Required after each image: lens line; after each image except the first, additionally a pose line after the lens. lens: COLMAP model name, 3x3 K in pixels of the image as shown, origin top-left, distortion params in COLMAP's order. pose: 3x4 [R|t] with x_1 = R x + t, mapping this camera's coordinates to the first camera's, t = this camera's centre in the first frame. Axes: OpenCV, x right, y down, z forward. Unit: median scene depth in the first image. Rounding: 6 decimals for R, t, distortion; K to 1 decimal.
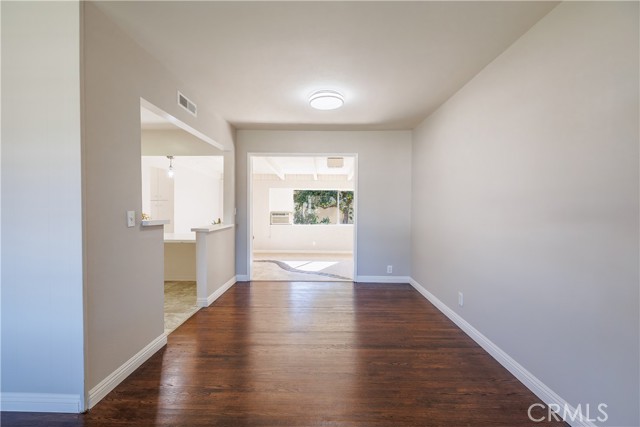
lens RADIAL K [[273.0, 0, 320.9], [0, 273.0, 211.0], [0, 0, 1]] dist [-0.005003, 0.000465]
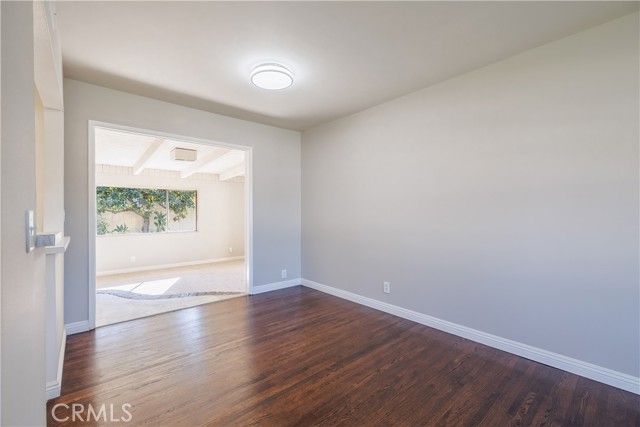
lens RADIAL K [[273.0, 0, 316.4], [0, 273.0, 213.5], [0, 0, 1]] dist [-0.005003, 0.000465]
pose [[0.753672, -0.009200, 0.657186, -0.290393], [0.014203, 0.999897, -0.002290, 0.006826], [-0.657097, 0.011060, 0.753725, 0.208543]]
